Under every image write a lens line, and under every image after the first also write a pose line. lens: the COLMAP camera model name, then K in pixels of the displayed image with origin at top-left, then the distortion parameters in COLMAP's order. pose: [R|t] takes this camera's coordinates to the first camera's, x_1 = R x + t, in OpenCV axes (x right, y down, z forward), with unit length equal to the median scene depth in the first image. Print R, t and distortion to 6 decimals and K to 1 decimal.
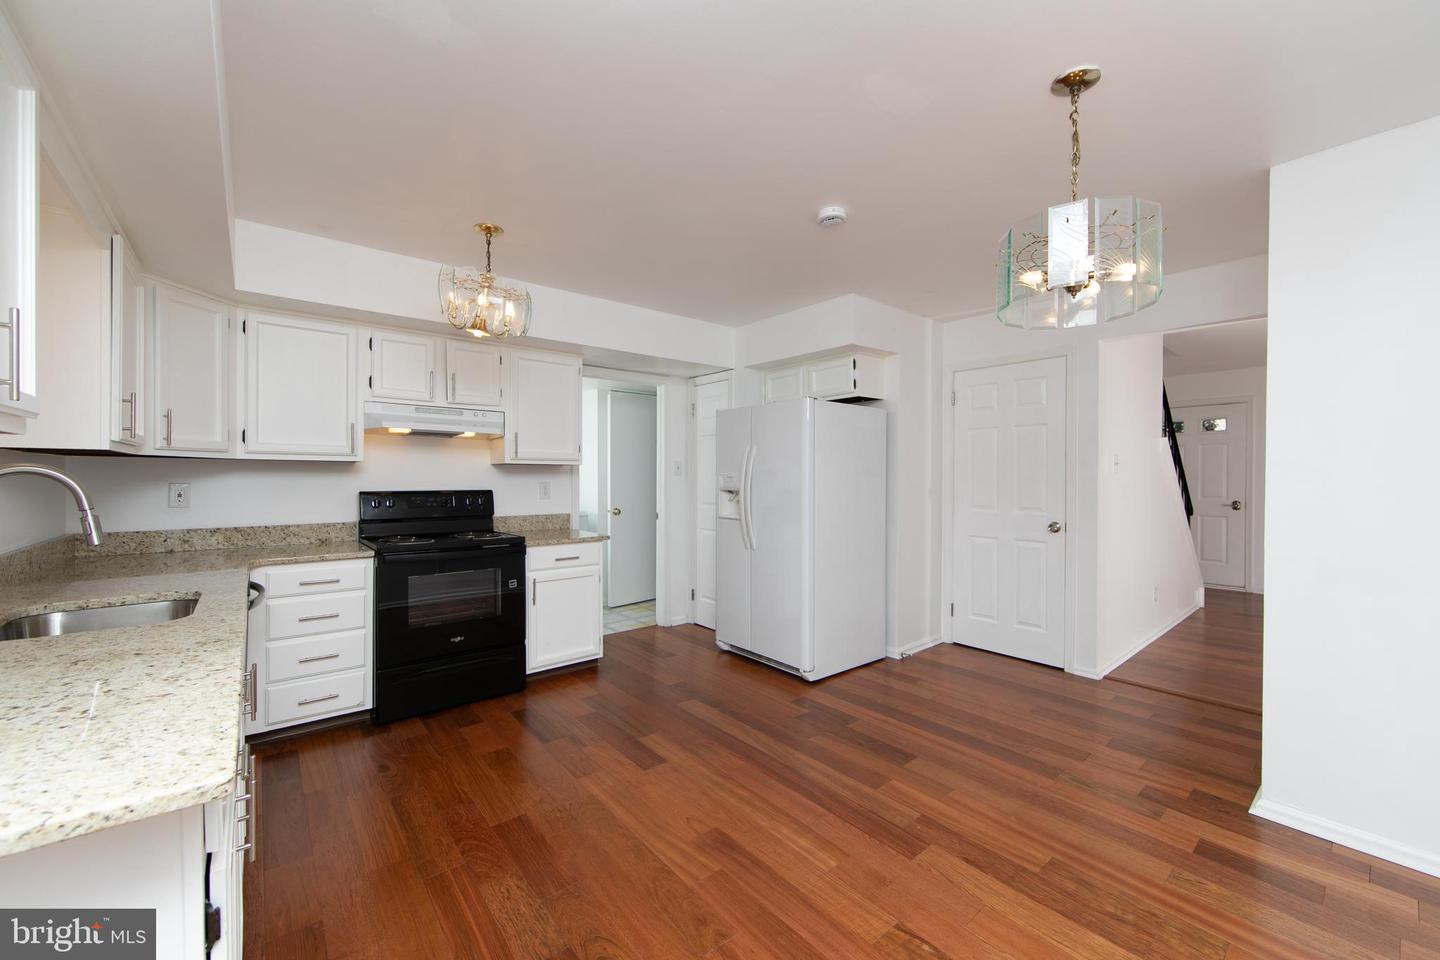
lens RADIAL K [[566.1, 0, 720.6], [0, 566.1, 478.6], [0, 0, 1]] dist [-0.006630, 0.000504]
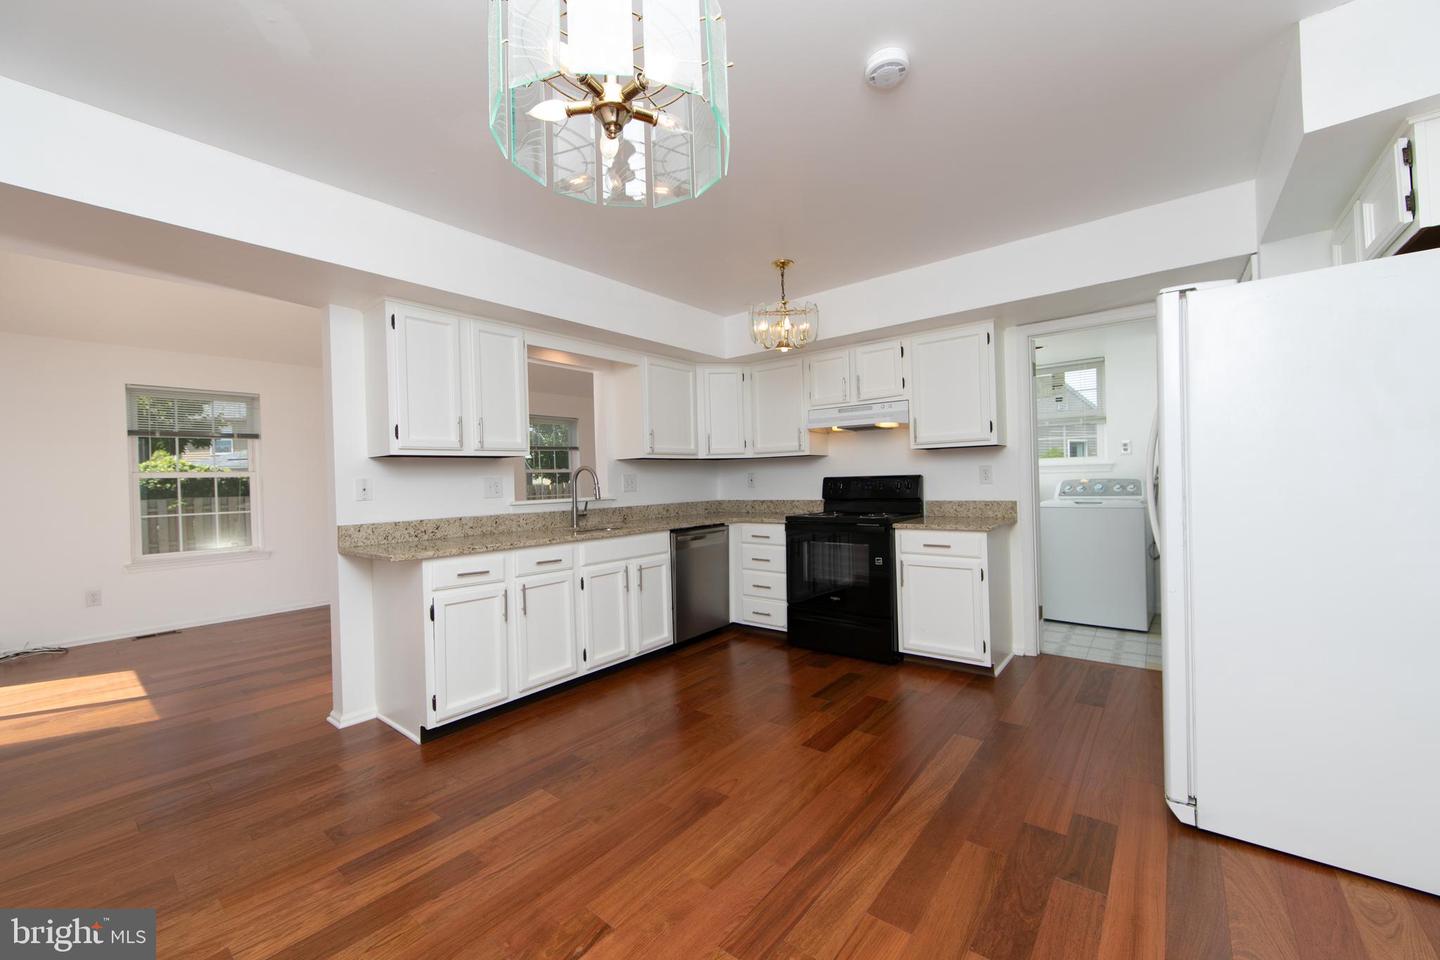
lens RADIAL K [[566.1, 0, 720.6], [0, 566.1, 480.9], [0, 0, 1]] dist [-0.006630, 0.000504]
pose [[0.197708, -0.000203, -0.980261, 0.656574], [0.028626, 0.999575, 0.005567, 0.018211], [0.979843, -0.029161, 0.197630, 0.516314]]
